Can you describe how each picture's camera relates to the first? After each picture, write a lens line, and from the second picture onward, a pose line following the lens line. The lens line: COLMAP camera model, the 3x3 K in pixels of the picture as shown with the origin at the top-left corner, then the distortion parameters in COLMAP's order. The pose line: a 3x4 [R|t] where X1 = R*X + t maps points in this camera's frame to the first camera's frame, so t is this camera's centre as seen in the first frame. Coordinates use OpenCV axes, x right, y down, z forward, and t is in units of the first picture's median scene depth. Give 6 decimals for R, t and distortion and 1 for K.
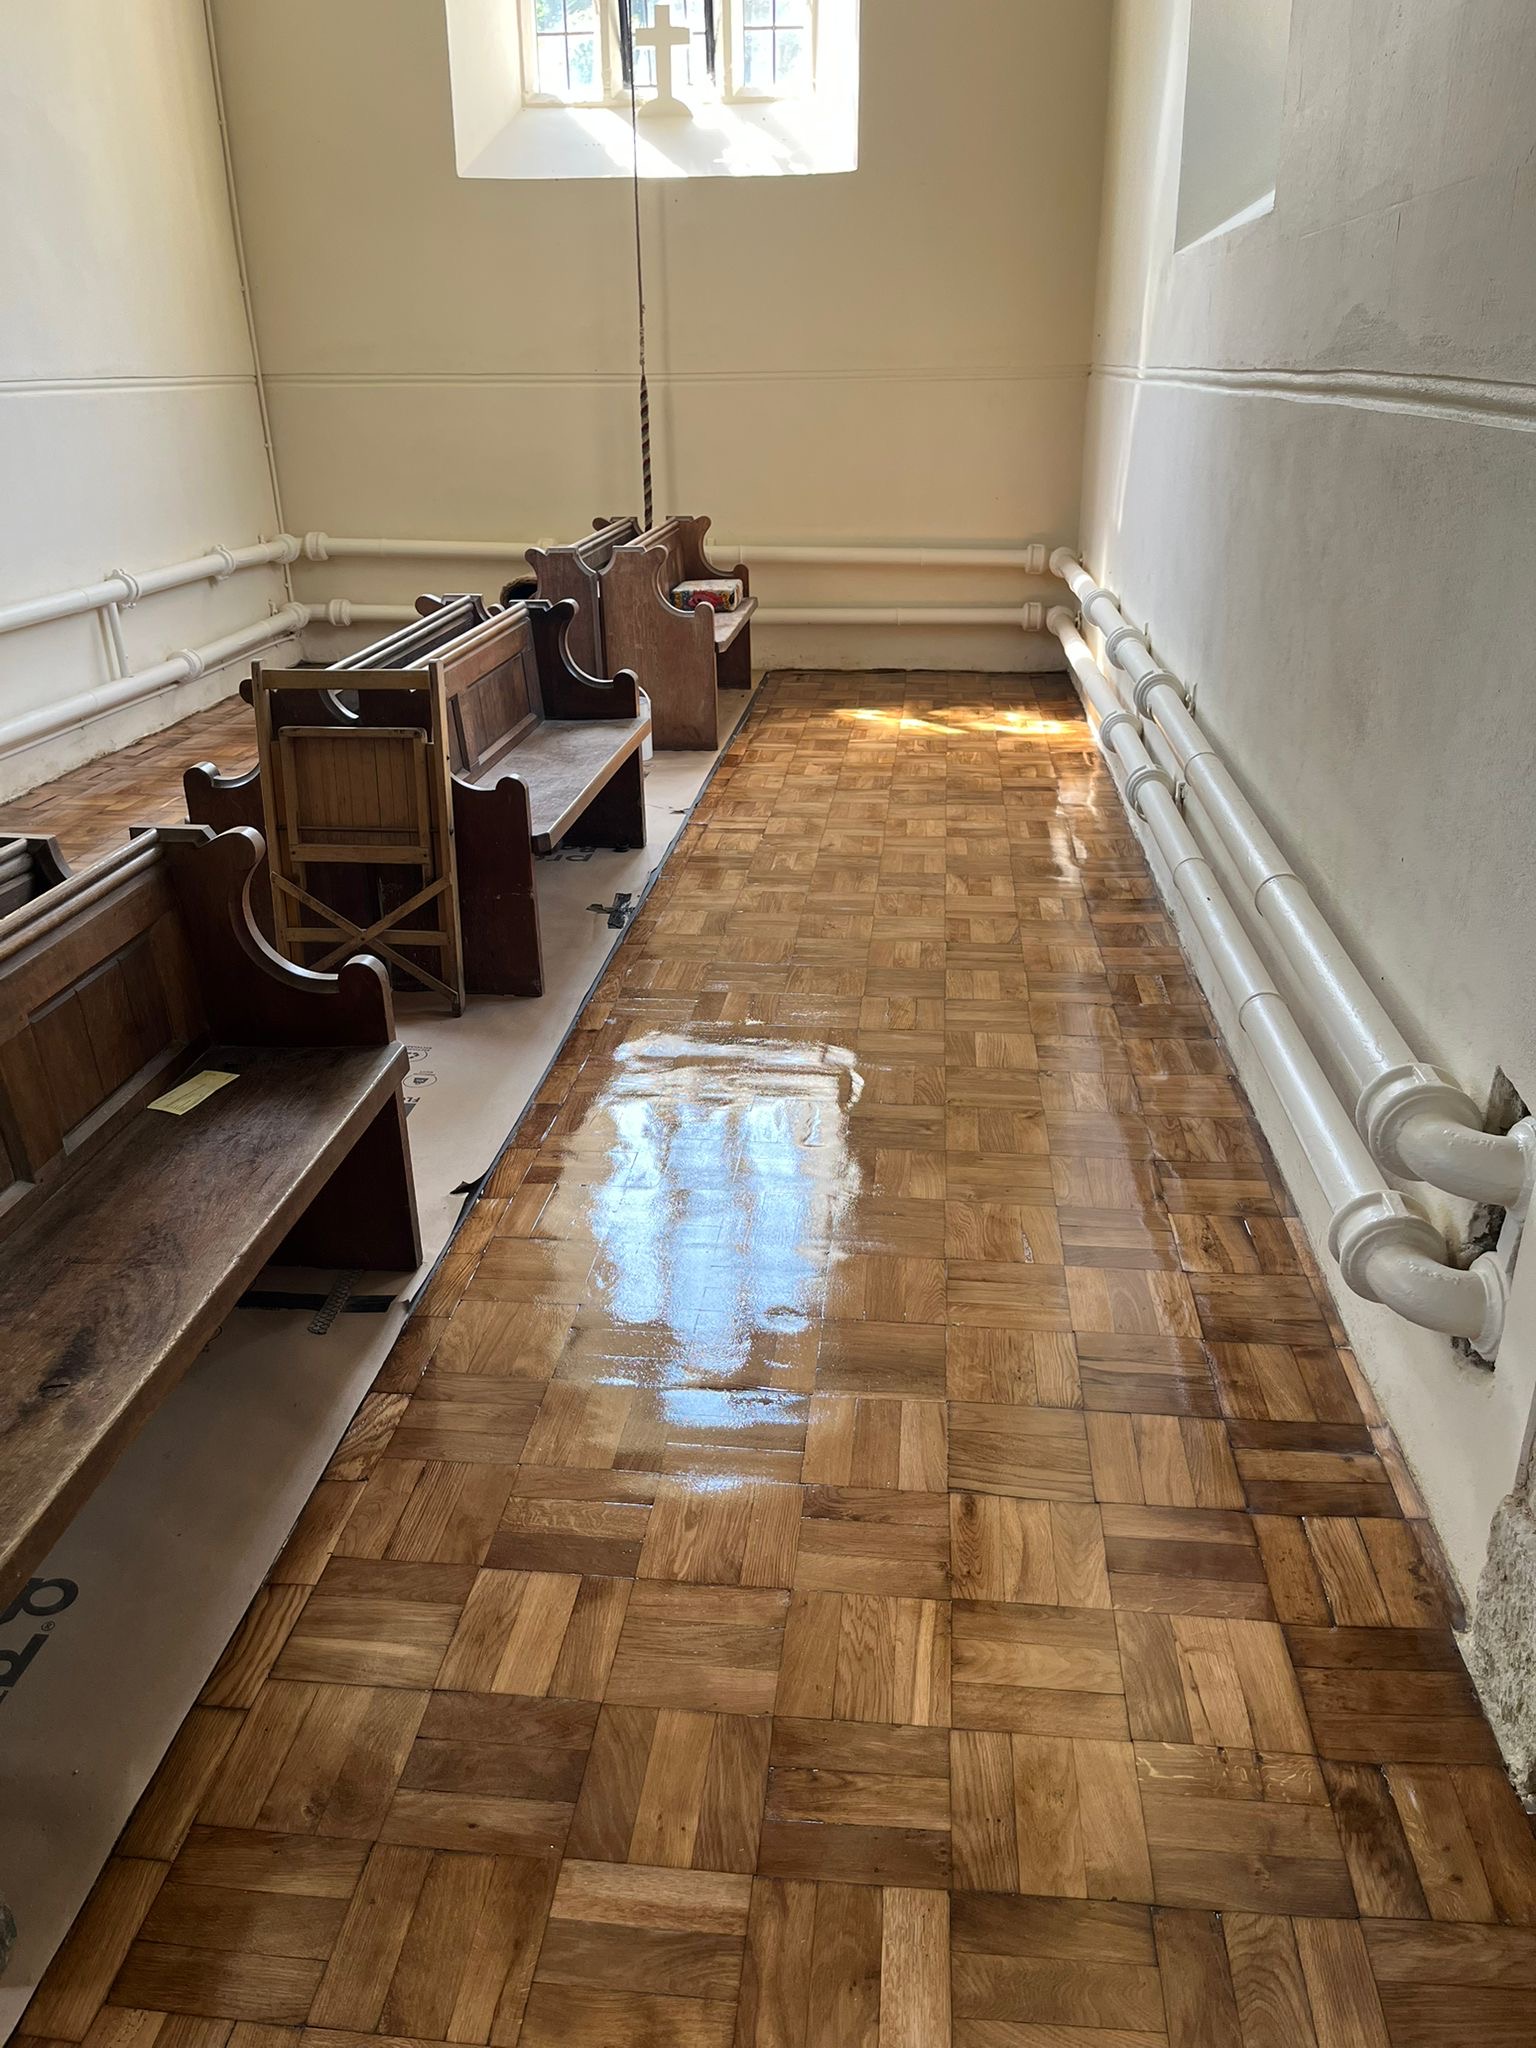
lens RADIAL K [[1558.6, 0, 767.6], [0, 1558.6, 1003.9], [0, 0, 1]] dist [0.035223, -0.059354]
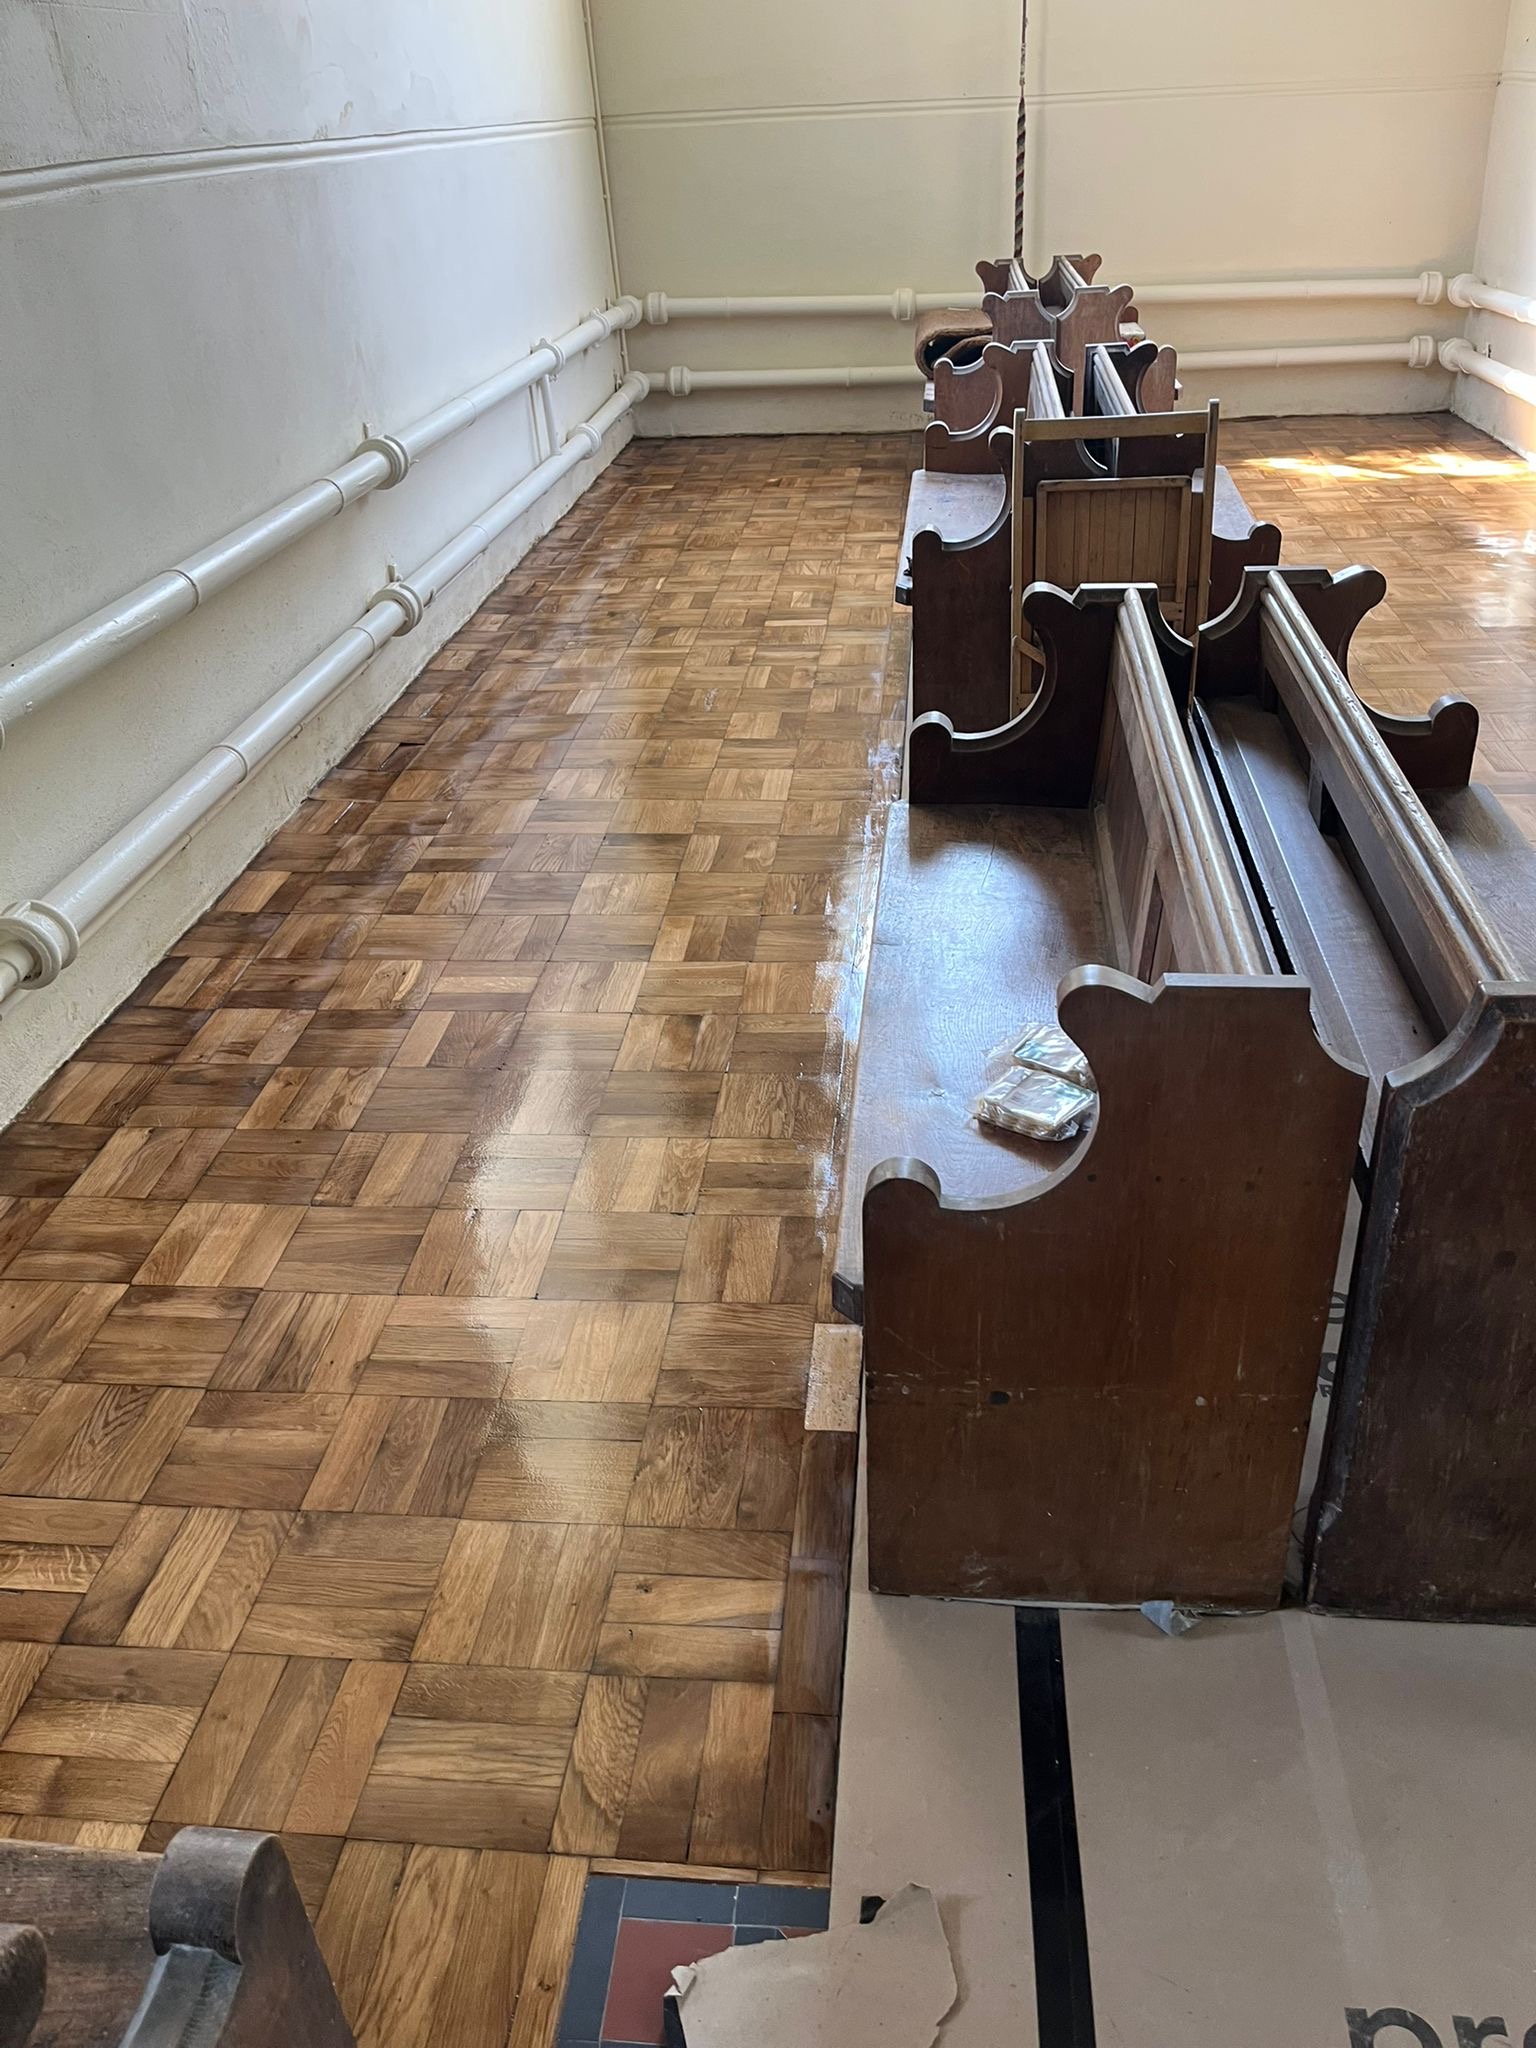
lens RADIAL K [[1558.6, 0, 763.3], [0, 1558.6, 1032.0], [0, 0, 1]] dist [0.035223, -0.059354]
pose [[0.999071, -0.043040, -0.002153, -0.254849], [0.042891, 0.988280, 0.146504, 0.005696], [-0.004178, -0.146460, 0.989208, -0.005582]]
